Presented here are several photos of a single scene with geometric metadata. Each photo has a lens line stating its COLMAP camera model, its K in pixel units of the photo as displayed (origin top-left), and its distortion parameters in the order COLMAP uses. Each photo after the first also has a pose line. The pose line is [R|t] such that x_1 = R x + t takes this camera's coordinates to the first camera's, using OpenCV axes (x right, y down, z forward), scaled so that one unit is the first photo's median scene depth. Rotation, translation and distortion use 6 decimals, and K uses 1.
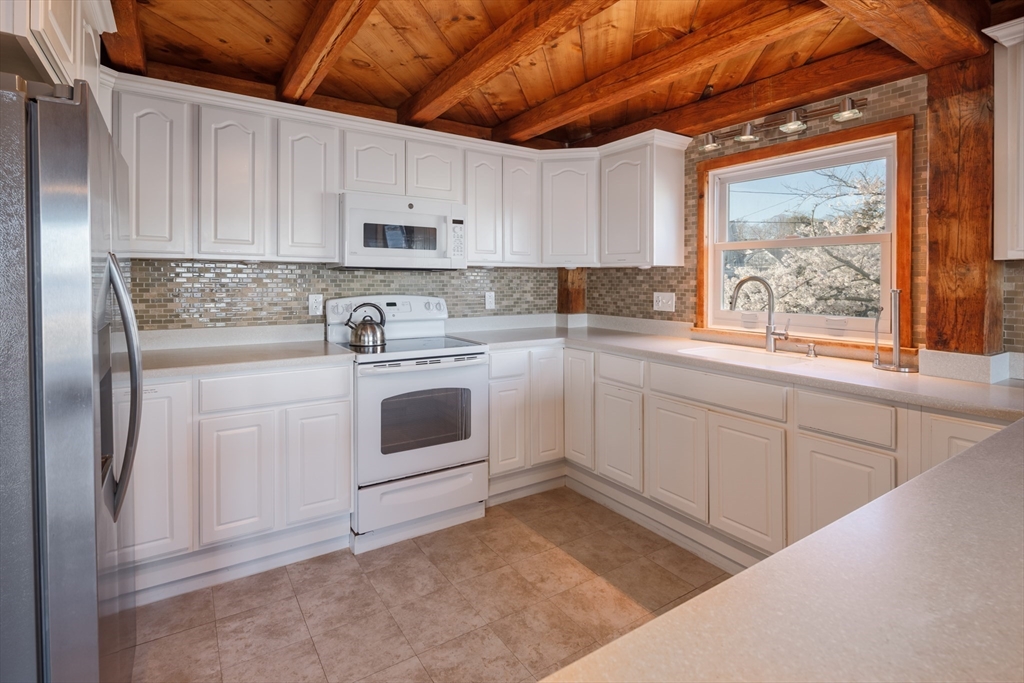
lens RADIAL K [[504.5, 0, 513.4], [0, 504.5, 352.0], [0, 0, 1]] dist [-0.000846, 0.000115]
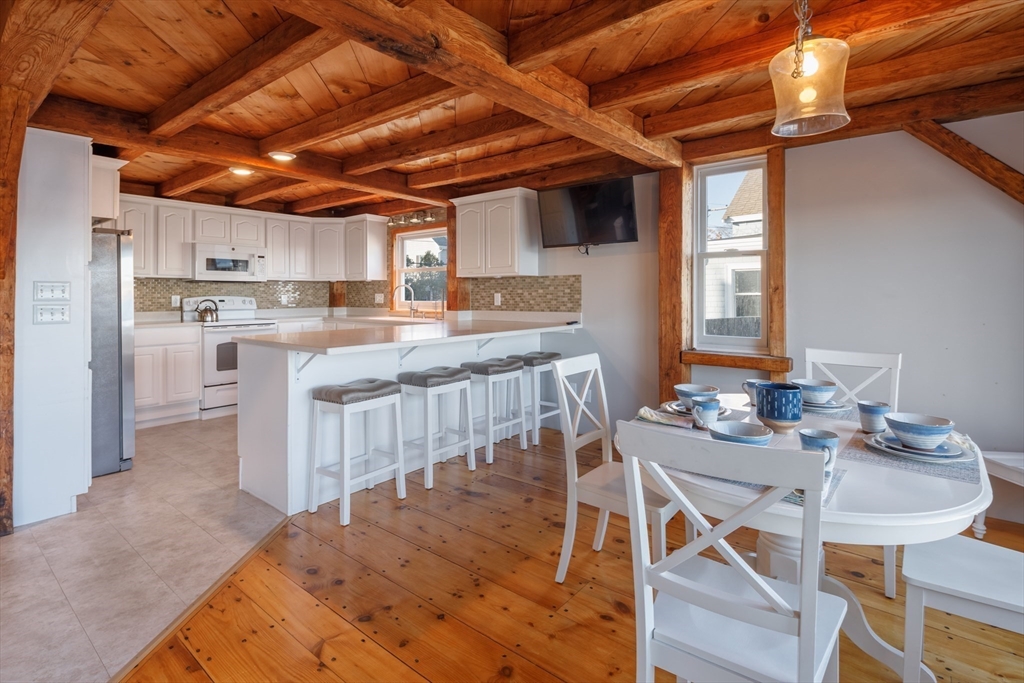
lens RADIAL K [[510.1, 0, 509.4], [0, 510.1, 321.2], [0, 0, 1]] dist [-0.000930, -0.000516]
pose [[0.959546, -0.022406, 0.280659, 0.249500], [0.047911, 0.995284, -0.084347, 0.193976], [-0.277445, 0.094382, 0.956094, -1.100738]]
